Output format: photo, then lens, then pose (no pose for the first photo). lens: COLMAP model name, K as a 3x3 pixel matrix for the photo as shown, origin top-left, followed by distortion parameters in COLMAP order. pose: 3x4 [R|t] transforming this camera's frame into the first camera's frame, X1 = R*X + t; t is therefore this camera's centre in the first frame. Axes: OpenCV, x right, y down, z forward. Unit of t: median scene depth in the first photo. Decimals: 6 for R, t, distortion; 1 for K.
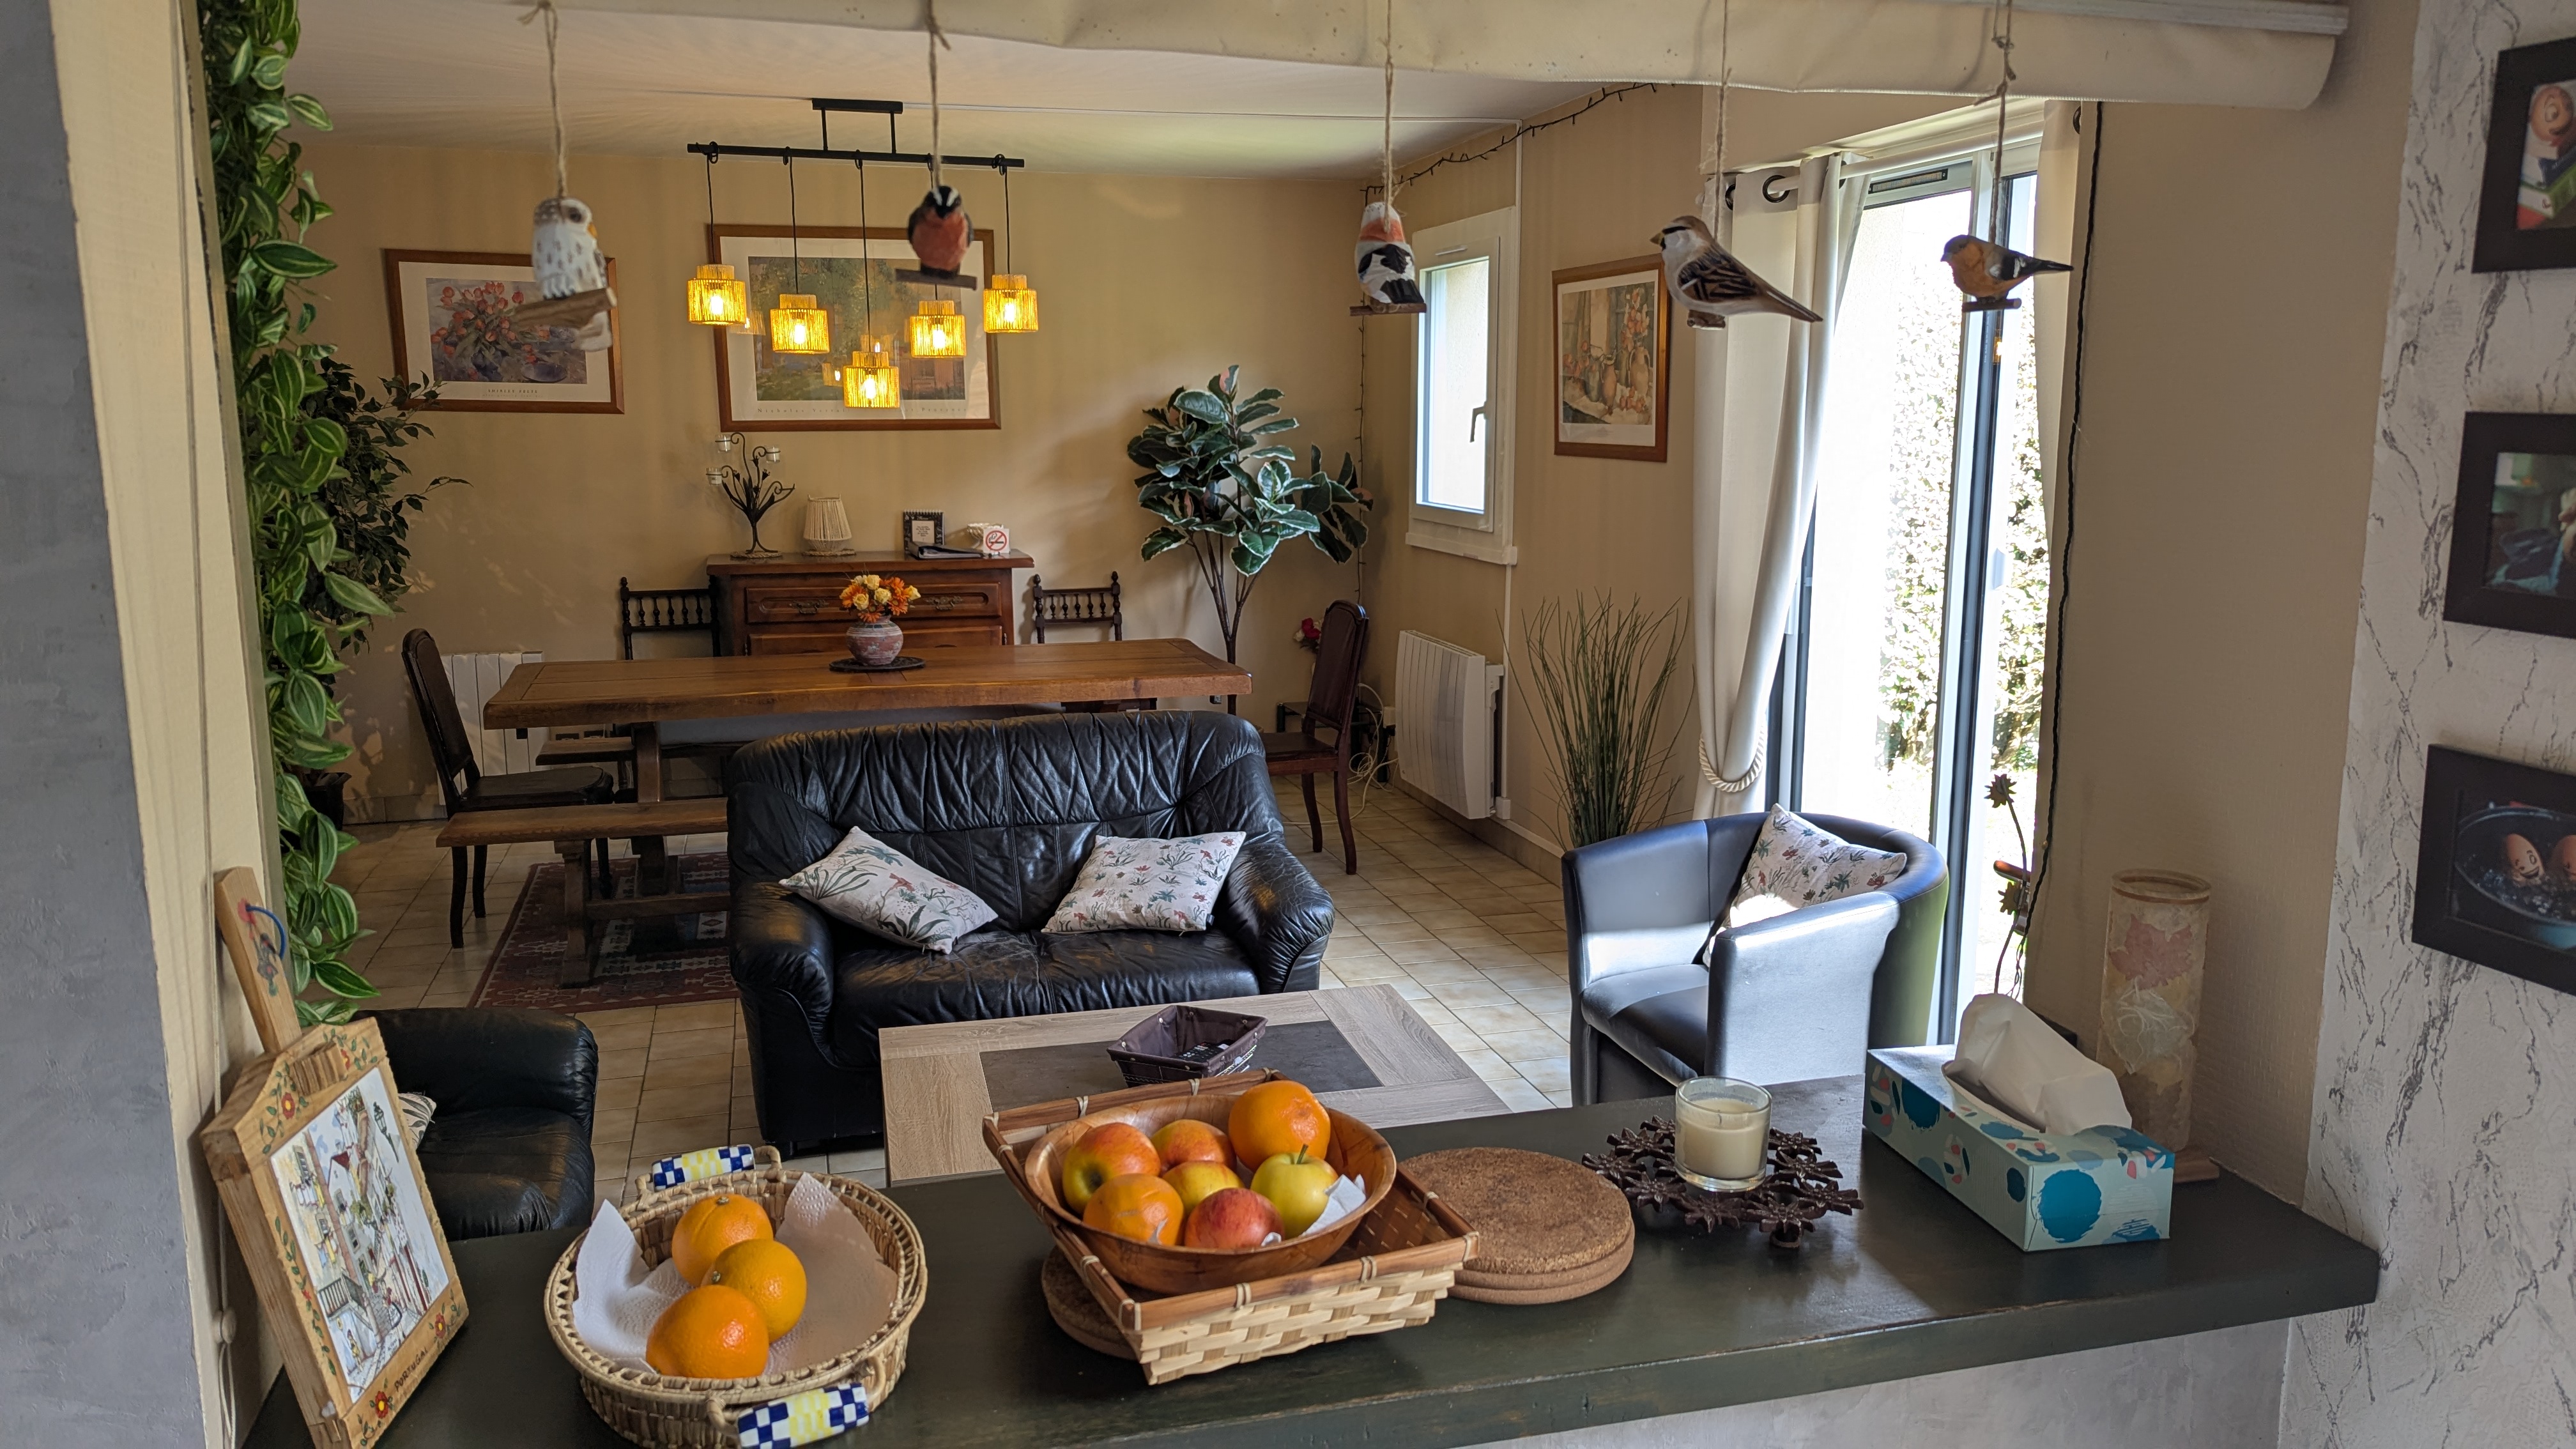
lens RADIAL K [[1815.6, 0, 1282.9], [0, 1815.6, 717.1], [0, 0, 1]] dist [0.092341, -0.079038]
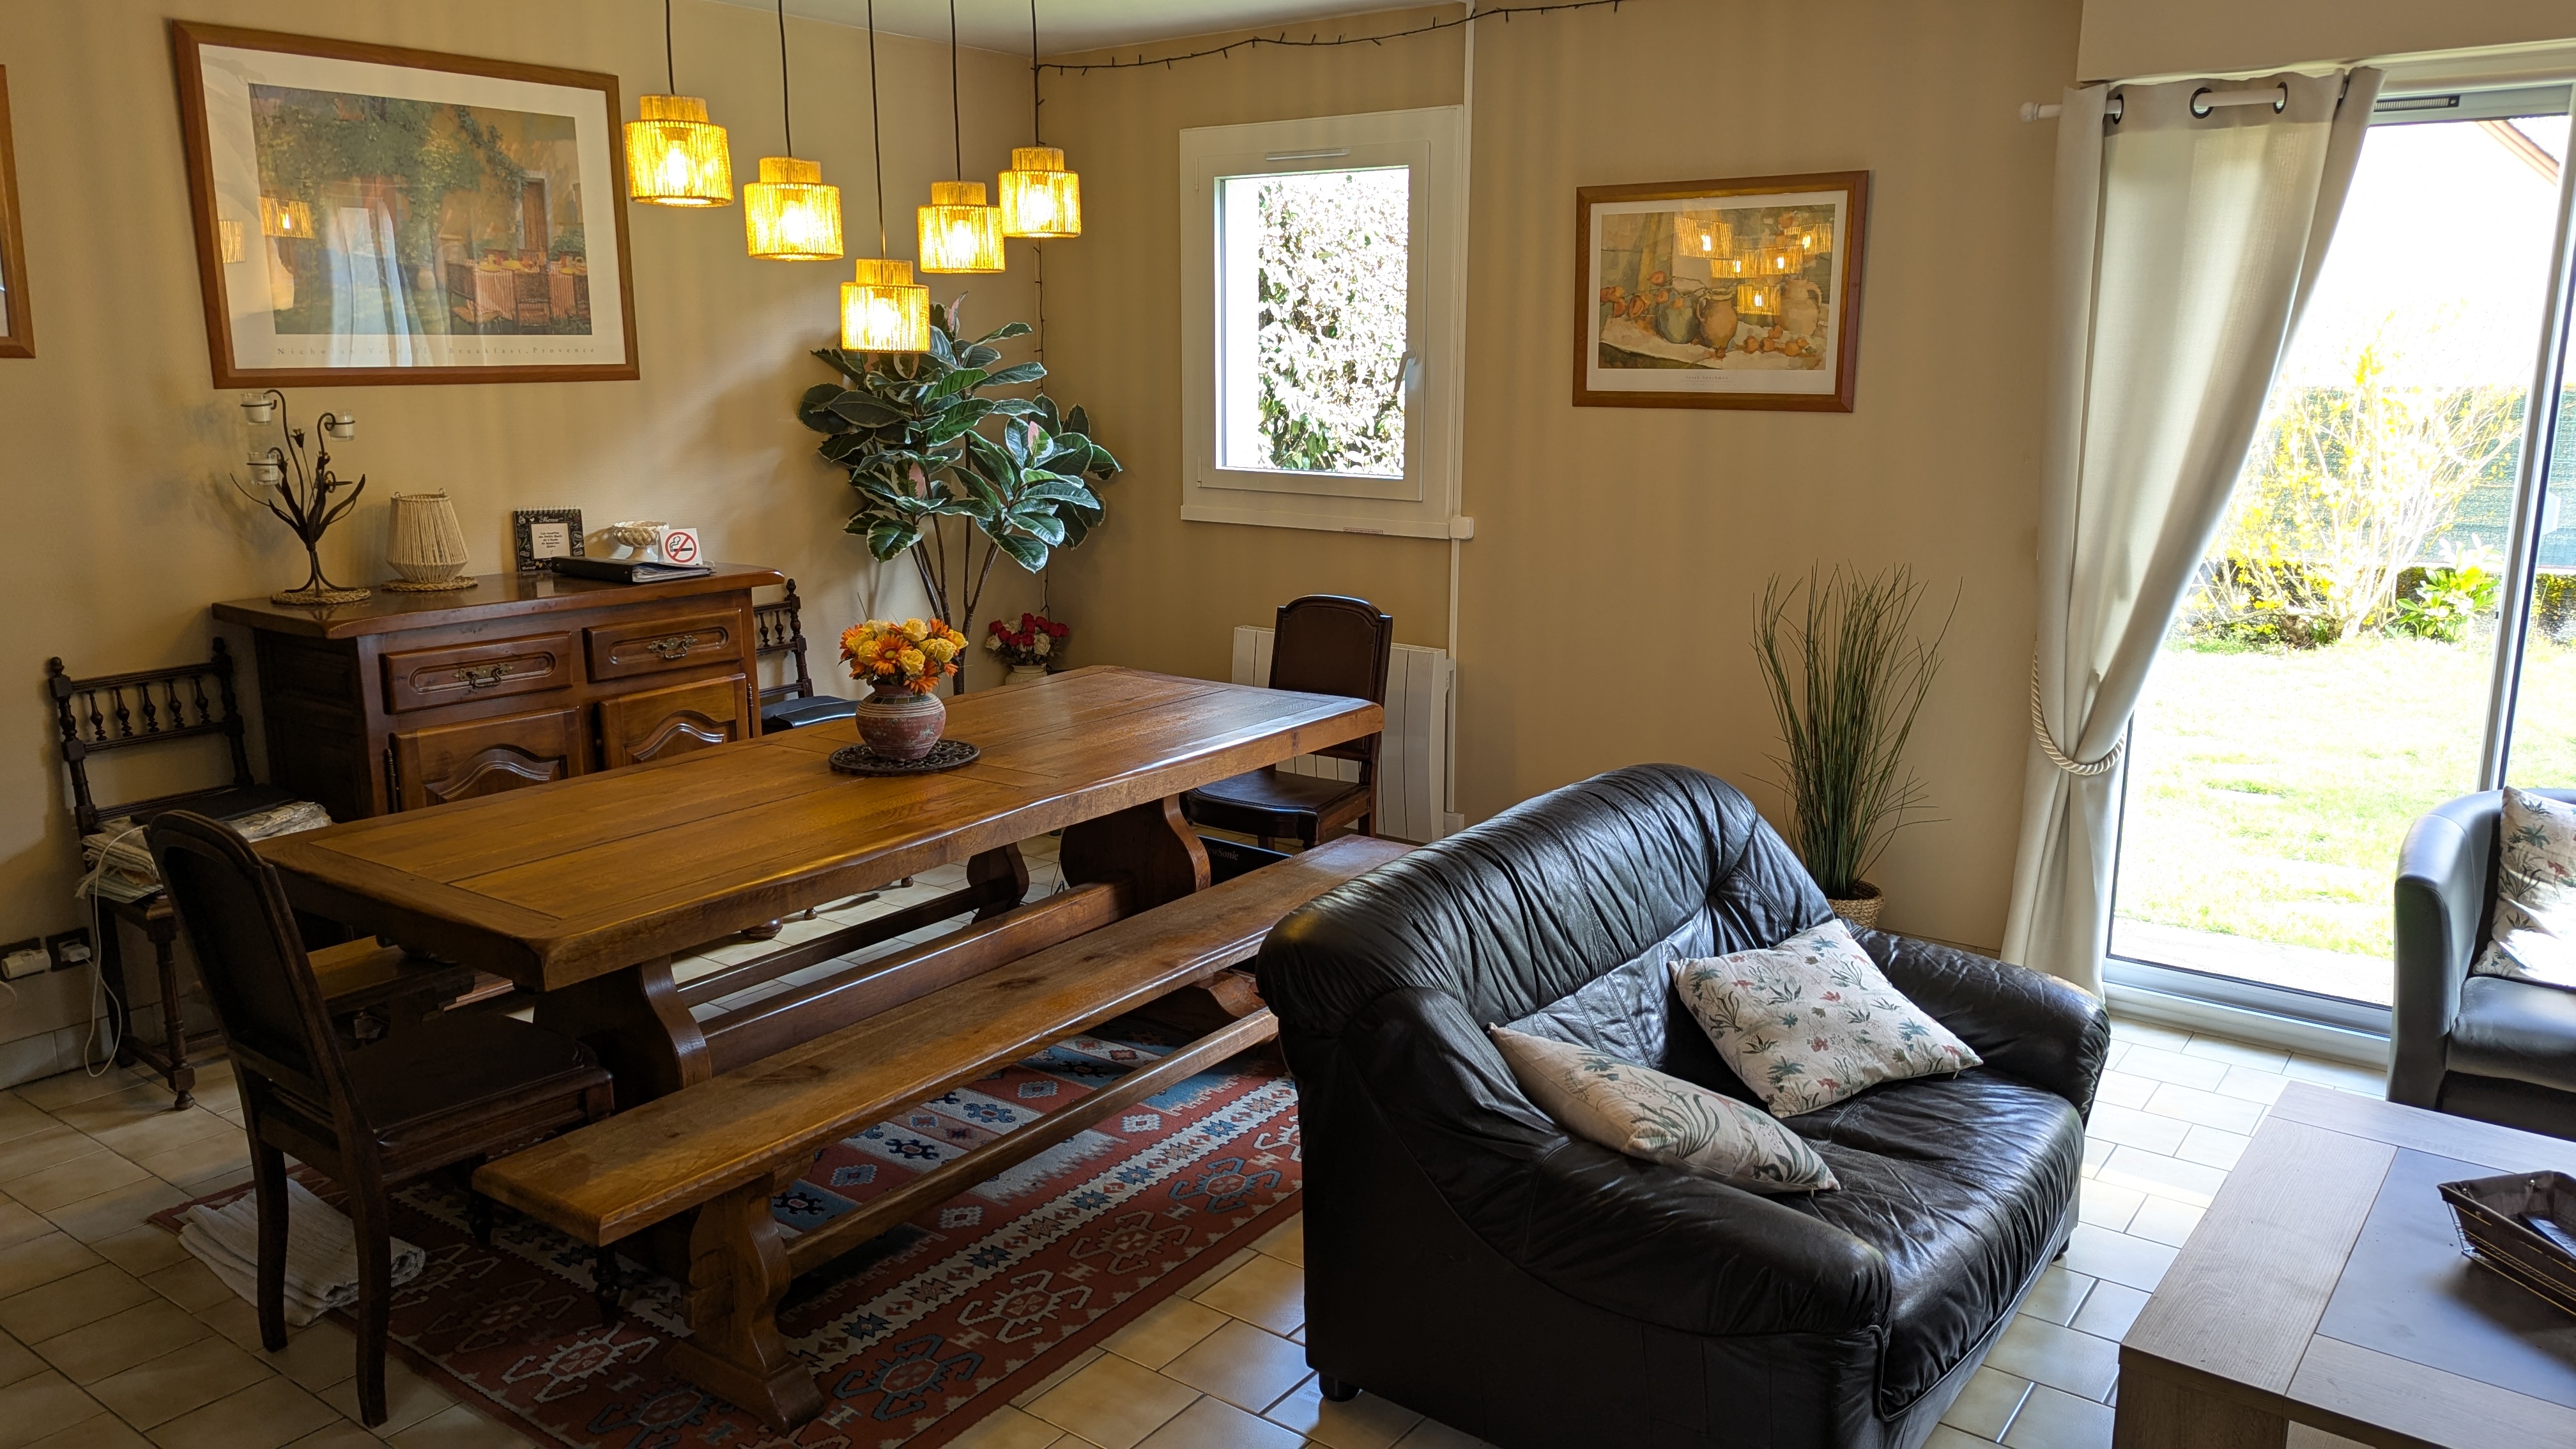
lens RADIAL K [[1815.6, 0, 1282.9], [0, 1815.6, 717.1], [0, 0, 1]] dist [0.092341, -0.079038]
pose [[0.790661, -0.121121, 0.600153, -0.404807], [0.101411, 0.992605, 0.066723, -0.058285], [-0.603797, 0.008107, 0.797097, 0.334398]]
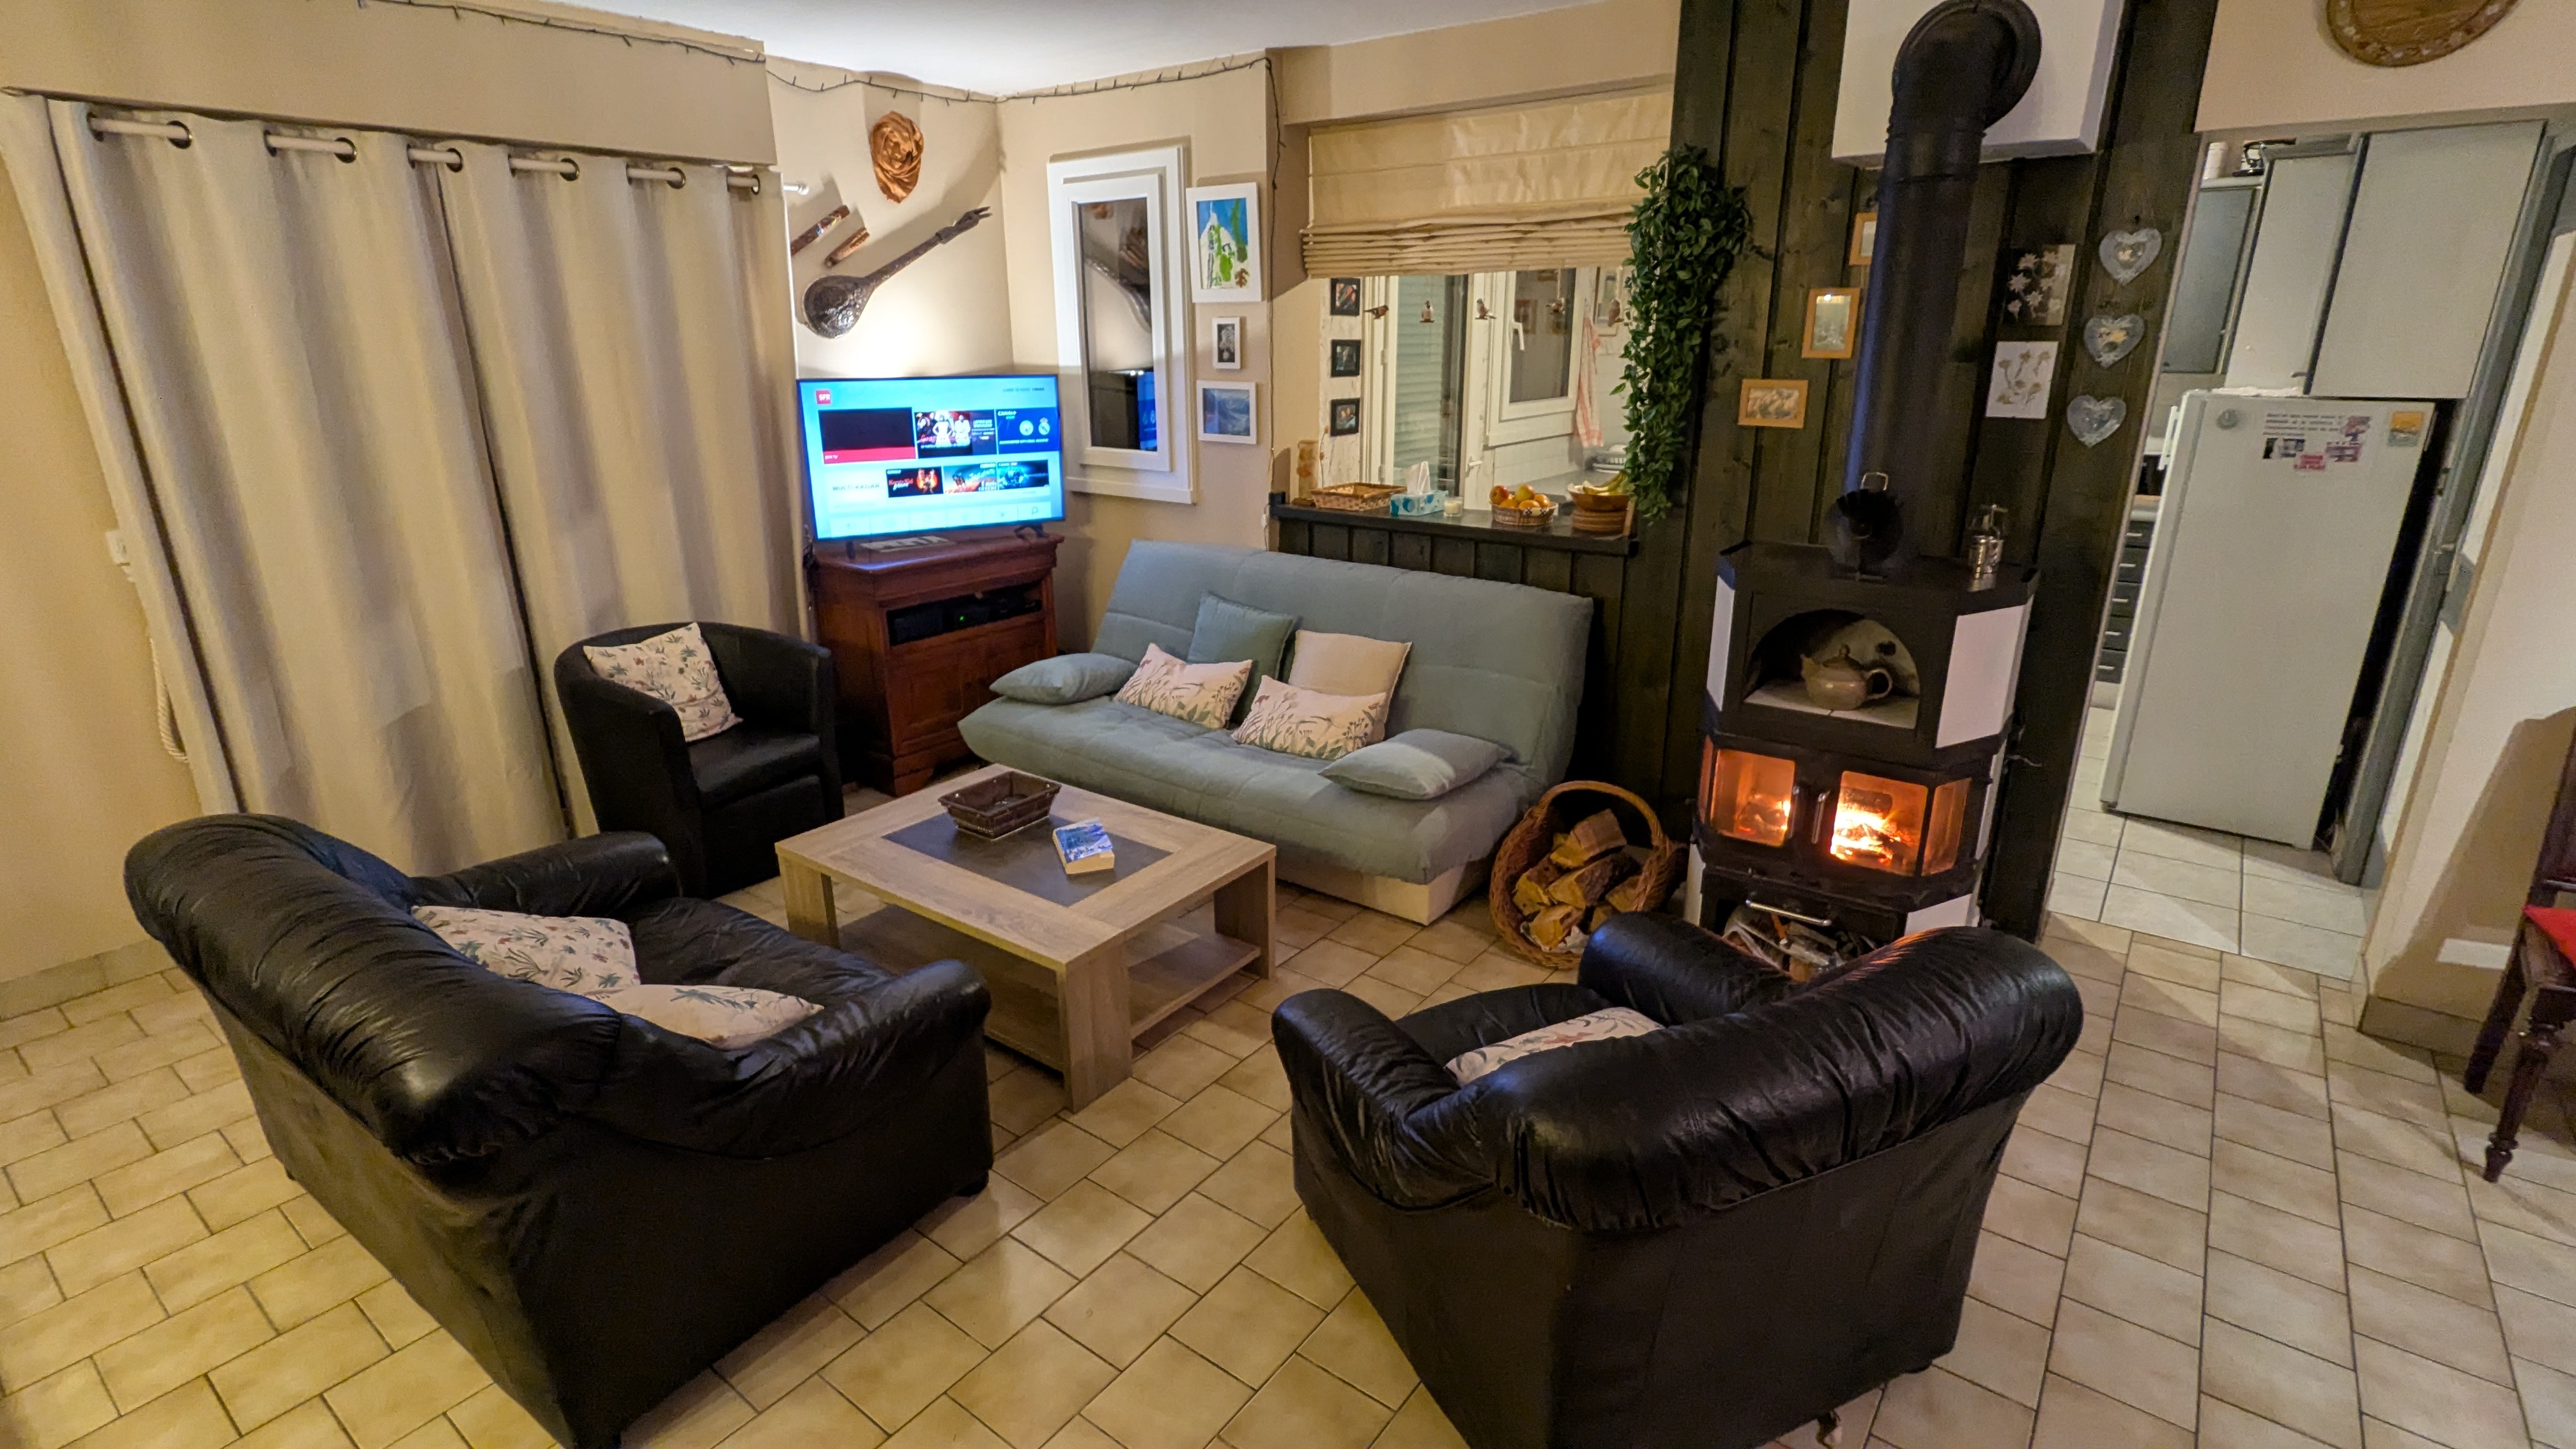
lens RADIAL K [[1212.1, 0, 1297.6], [0, 1212.1, 717.6], [0, 0, 1]] dist [0.011768, -0.006677]
pose [[-0.612433, -0.237548, 0.753988, -0.413812], [0.140956, 0.905685, 0.399834, -0.105418], [-0.777855, 0.351150, -0.521187, 0.587958]]
